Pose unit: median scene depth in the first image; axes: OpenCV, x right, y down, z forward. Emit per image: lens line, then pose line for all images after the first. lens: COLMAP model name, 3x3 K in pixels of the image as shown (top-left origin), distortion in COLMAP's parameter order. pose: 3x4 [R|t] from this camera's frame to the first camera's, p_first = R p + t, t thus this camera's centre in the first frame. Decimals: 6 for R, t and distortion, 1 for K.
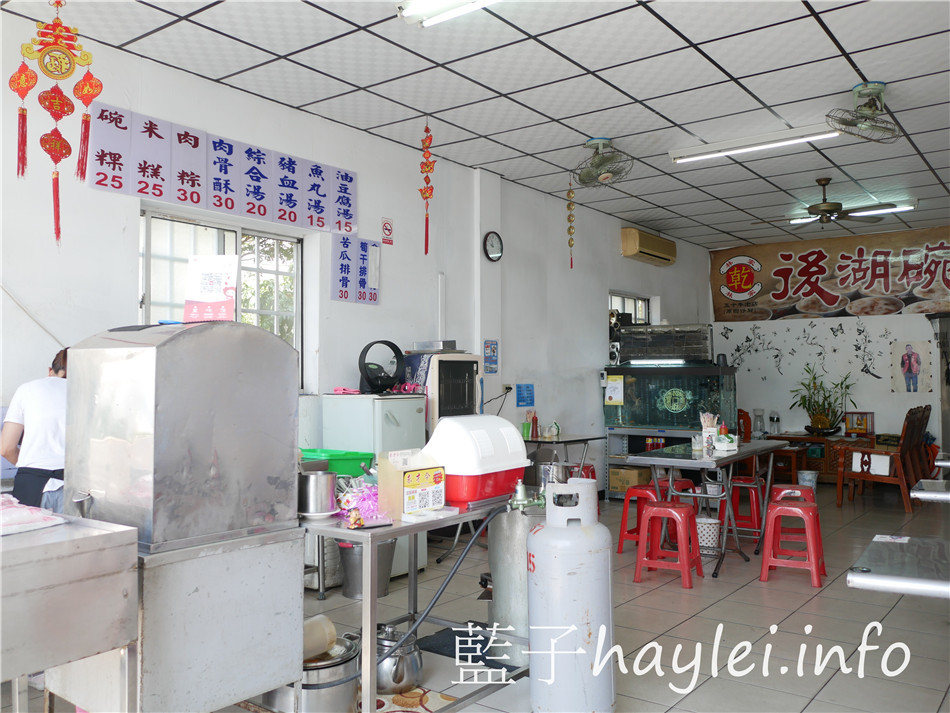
lens RADIAL K [[814.8, 0, 482.5], [0, 814.8, 353.2], [0, 0, 1]] dist [-0.021083, 0.000377]
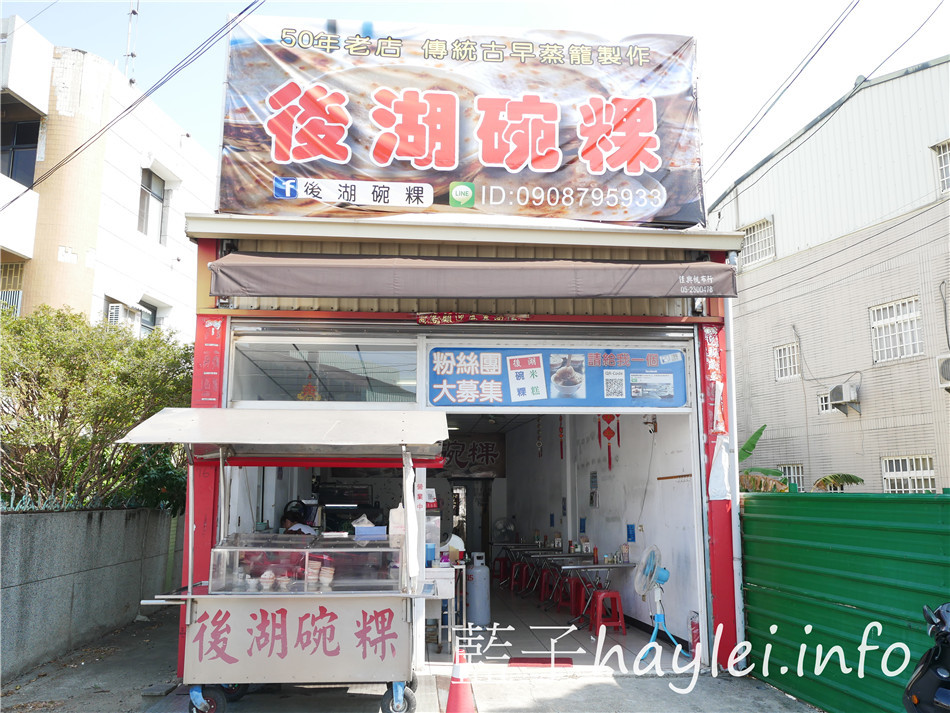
lens RADIAL K [[814.8, 0, 482.5], [0, 814.8, 353.2], [0, 0, 1]] dist [-0.021083, 0.000377]
pose [[0.752526, 0.122098, 0.647145, -0.625340], [-0.022134, 0.986797, -0.160442, -0.033744], [-0.658191, 0.106412, 0.745293, -0.465871]]
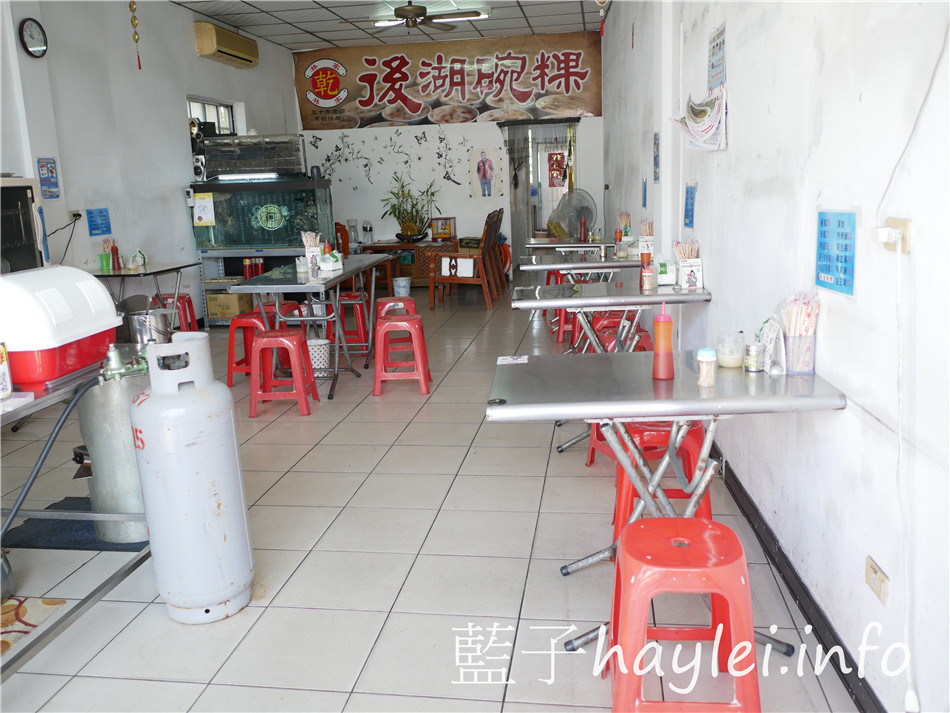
lens RADIAL K [[814.8, 0, 482.5], [0, 814.8, 353.2], [0, 0, 1]] dist [-0.021083, 0.000377]
pose [[0.880403, -0.127408, 0.456790, 0.000147], [0.018913, 0.971901, 0.234631, -0.005850], [-0.473848, -0.197930, 0.858074, 0.035438]]
